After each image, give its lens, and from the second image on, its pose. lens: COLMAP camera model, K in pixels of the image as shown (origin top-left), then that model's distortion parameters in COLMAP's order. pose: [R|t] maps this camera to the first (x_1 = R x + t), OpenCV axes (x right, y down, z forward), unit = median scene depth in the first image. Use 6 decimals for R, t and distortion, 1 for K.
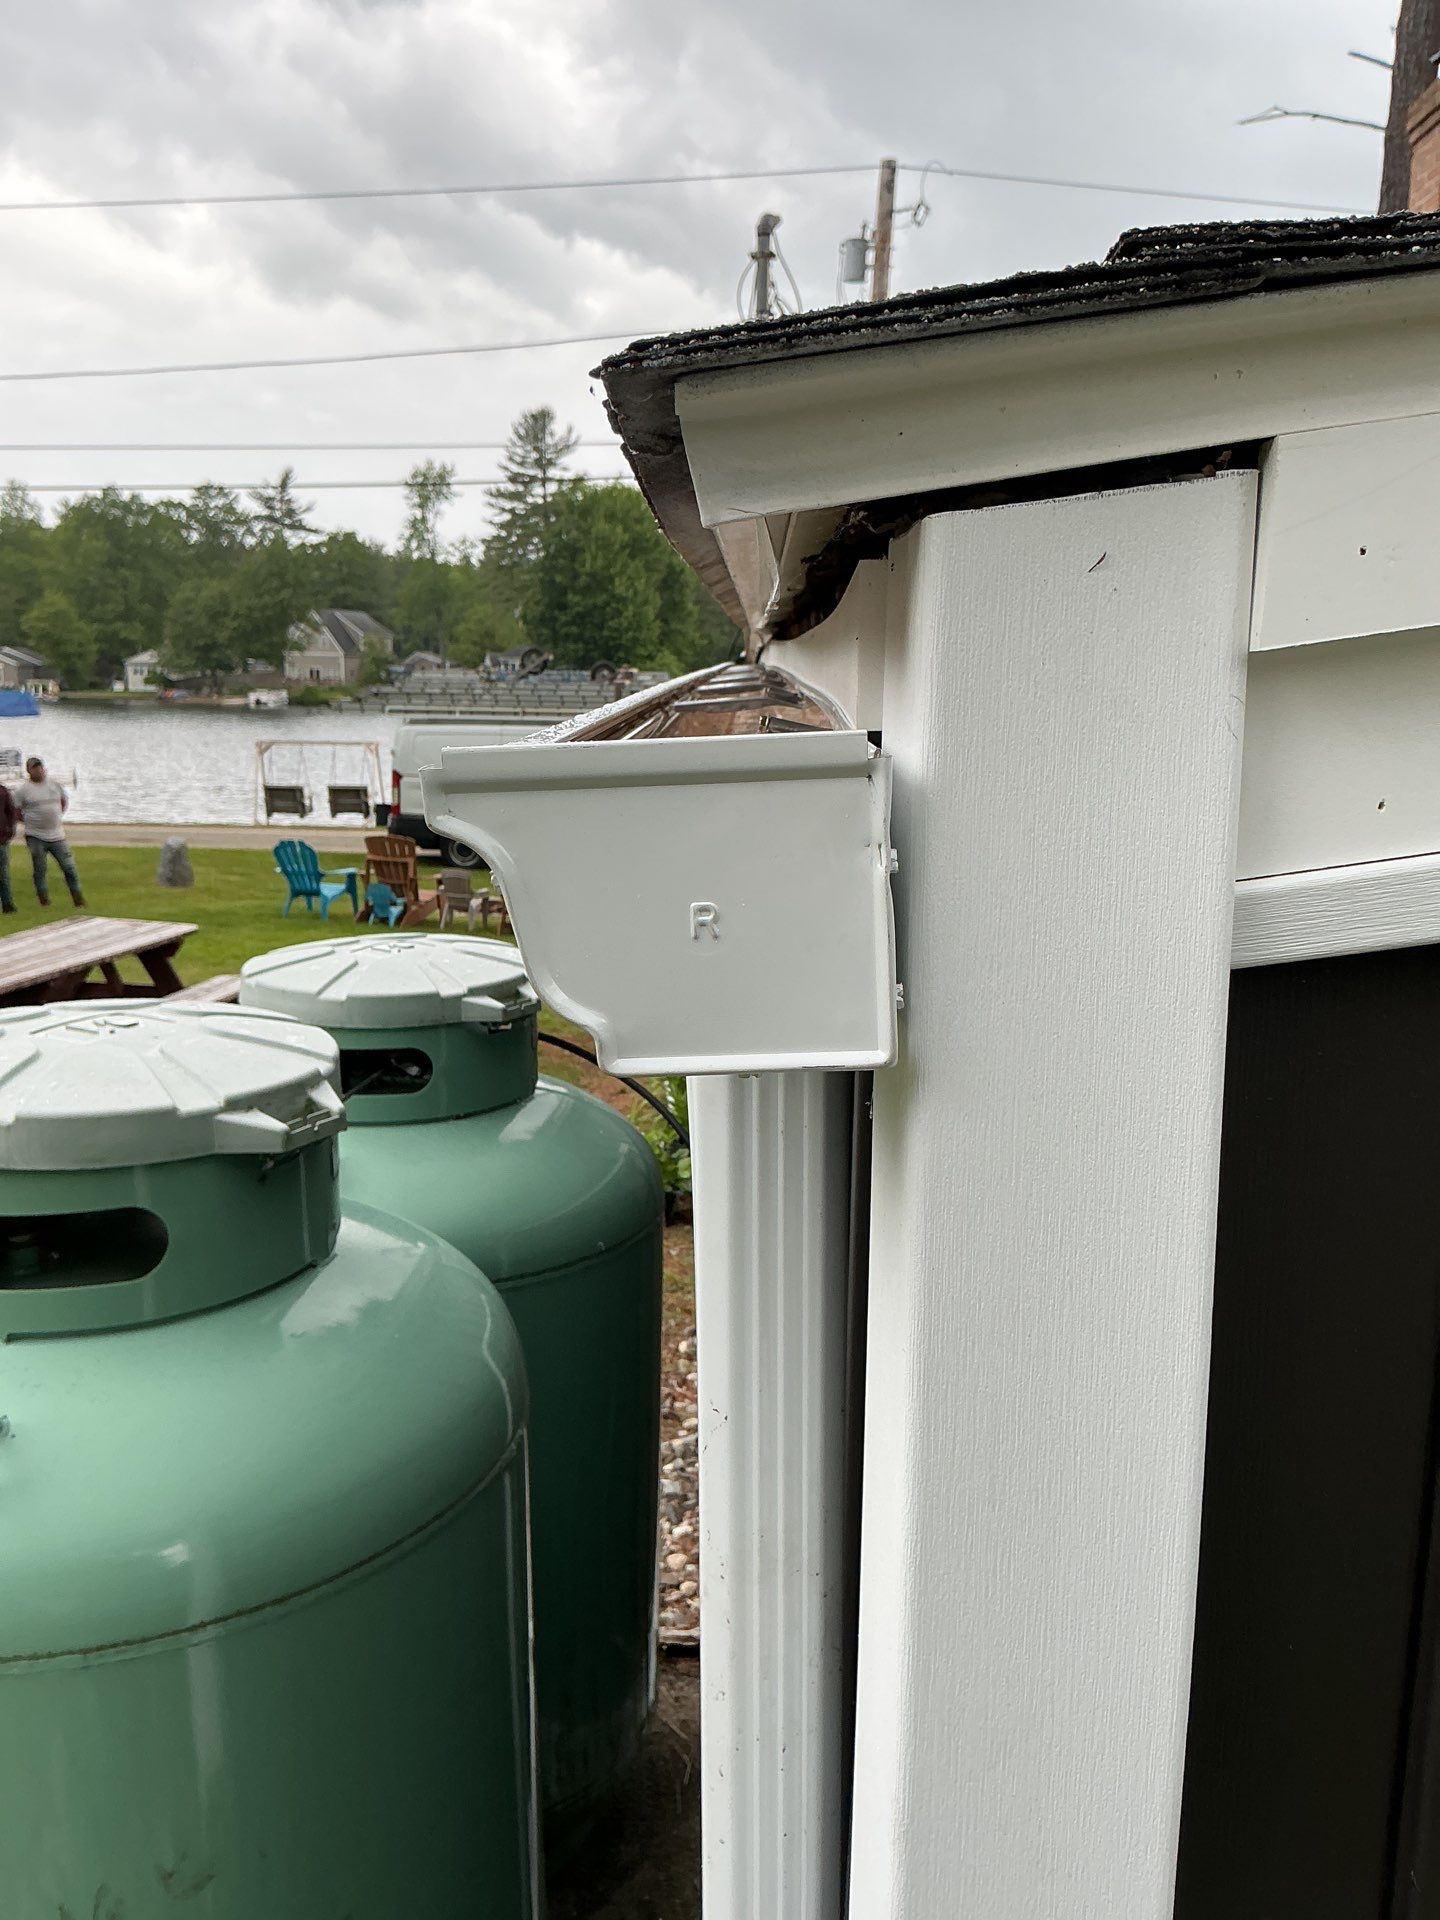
lens RADIAL K [[1593.9, 0, 722.1], [0, 1593.9, 953.8], [0, 0, 1]] dist [0.145124, -0.311743]
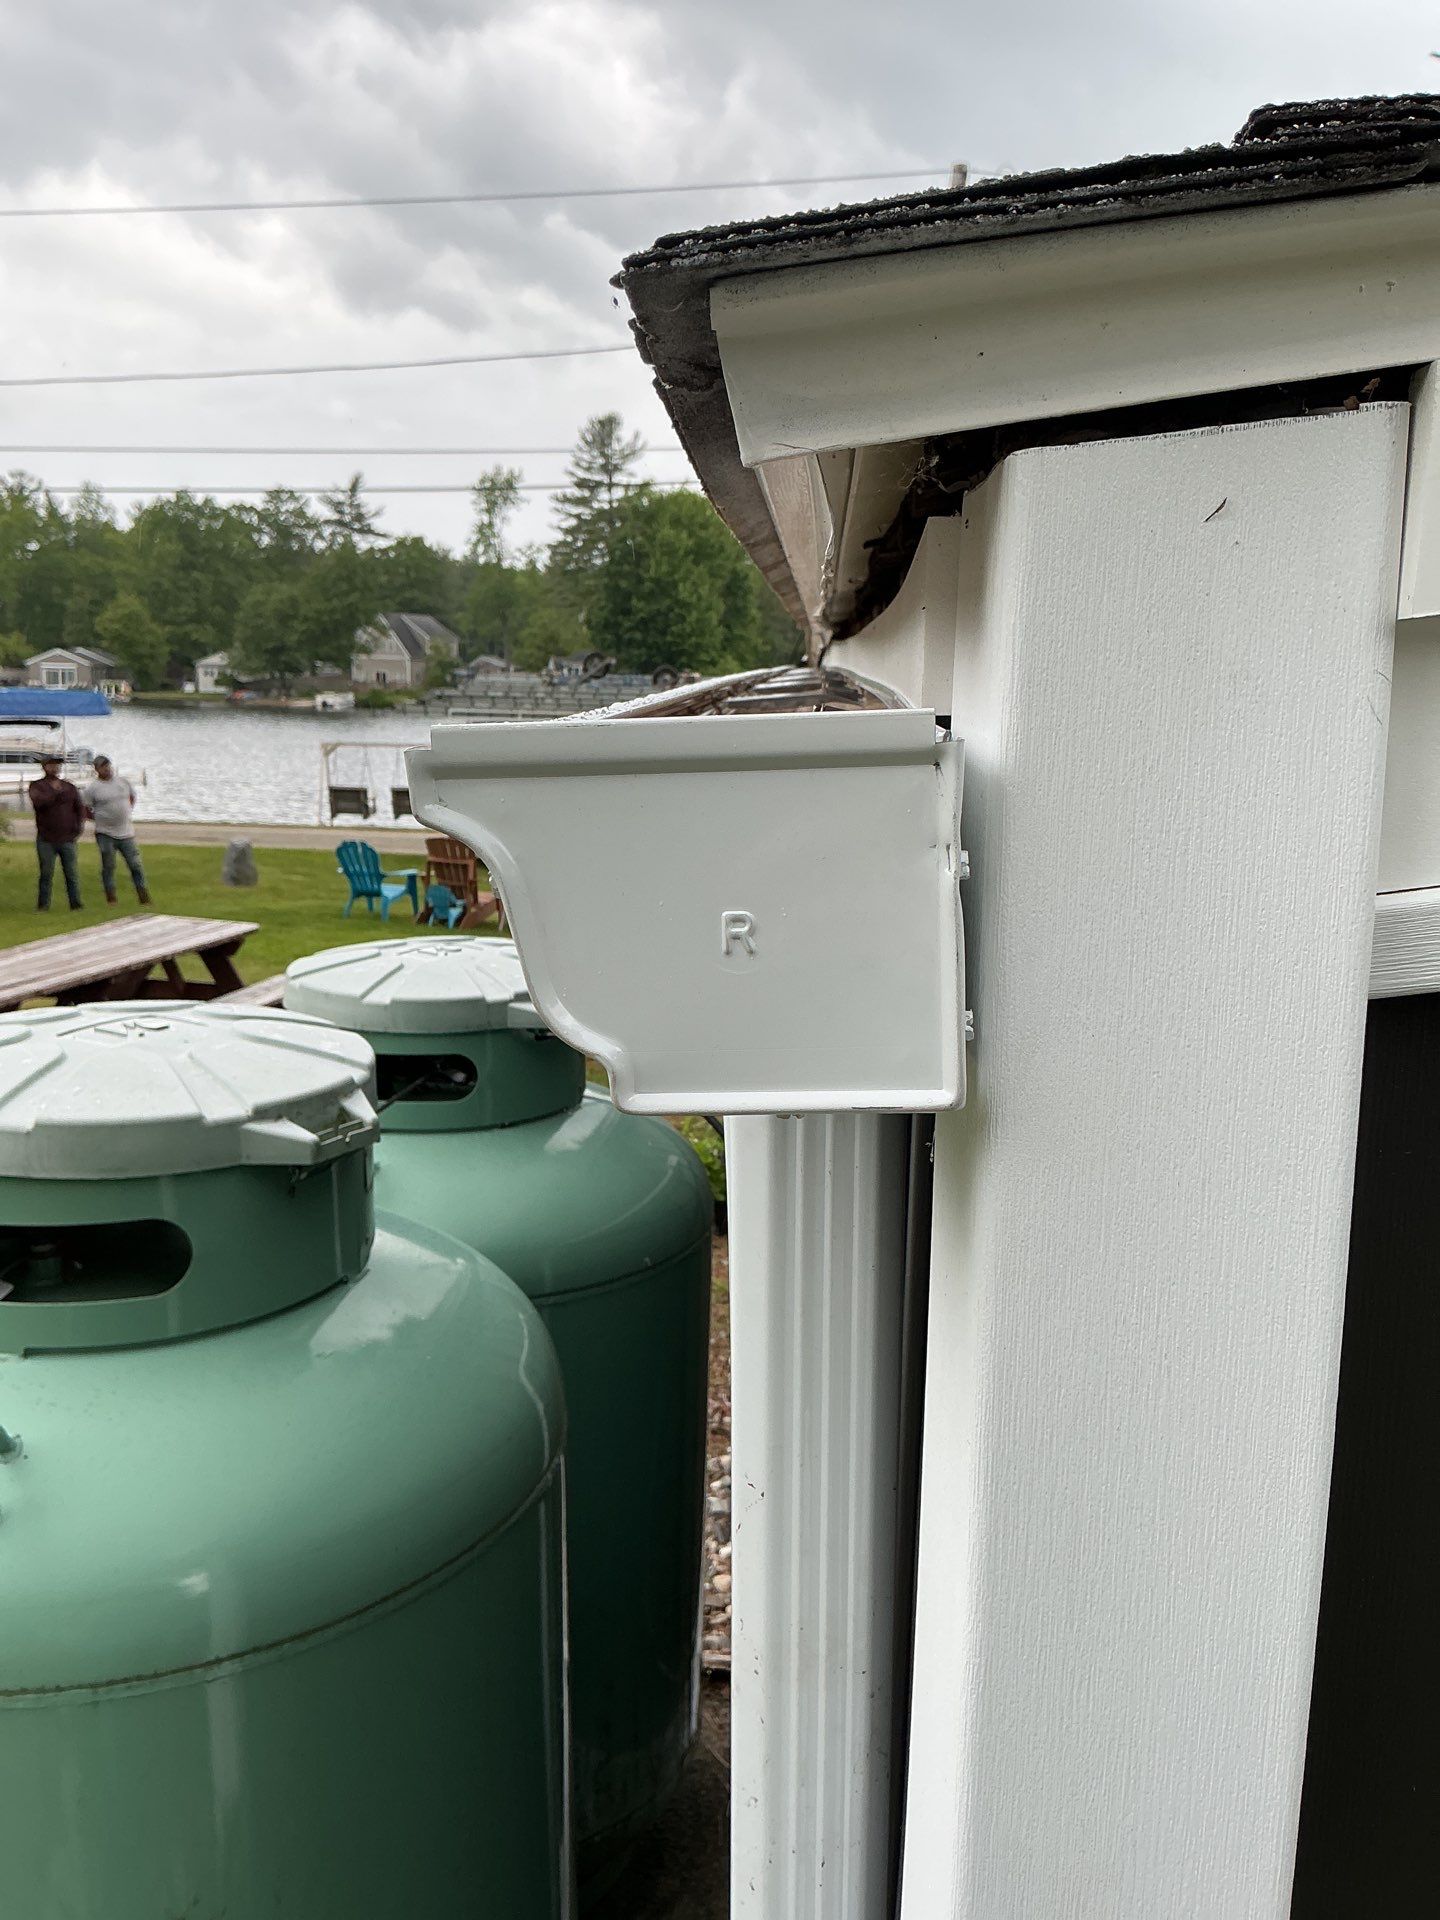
lens RADIAL K [[1593.9, 0, 722.1], [0, 1593.9, 953.8], [0, 0, 1]] dist [0.145124, -0.311743]
pose [[0.999228, 0.014586, -0.036465, 0.000289], [-0.014714, 0.999886, -0.003267, -0.000174], [0.036413, 0.003801, 0.999330, 0.003919]]
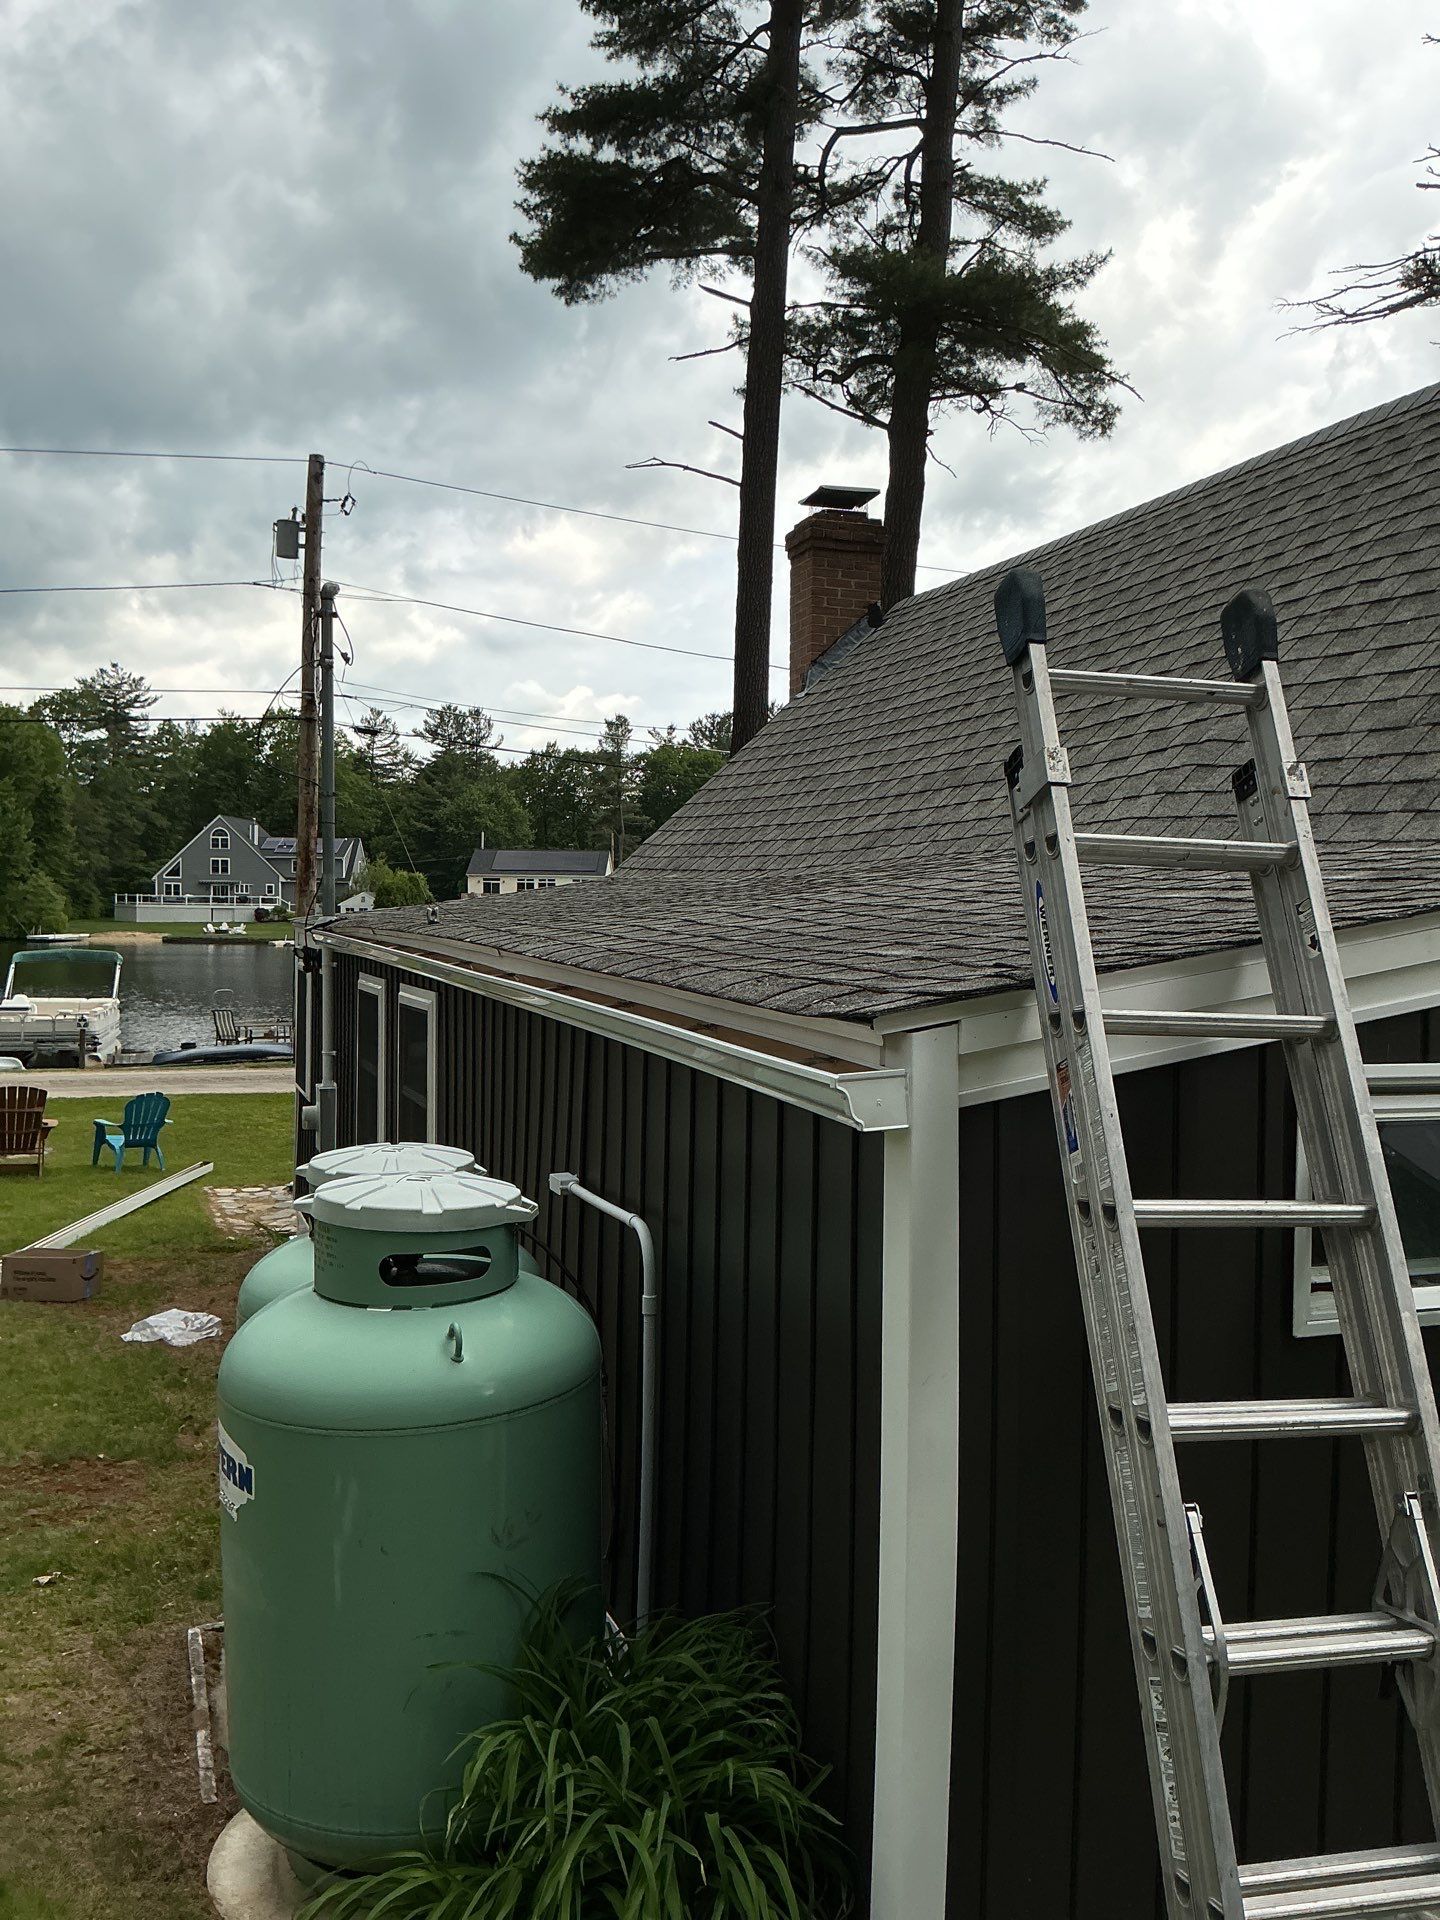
lens RADIAL K [[1619.1, 0, 720.0], [0, 1619.1, 960.0], [0, 0, 1]] dist [0.125778, -0.239838]
pose [[0.930020, -0.017801, 0.367079, -0.067058], [0.064947, 0.991066, -0.116487, 0.002721], [-0.361726, 0.132176, 0.922867, -0.106332]]
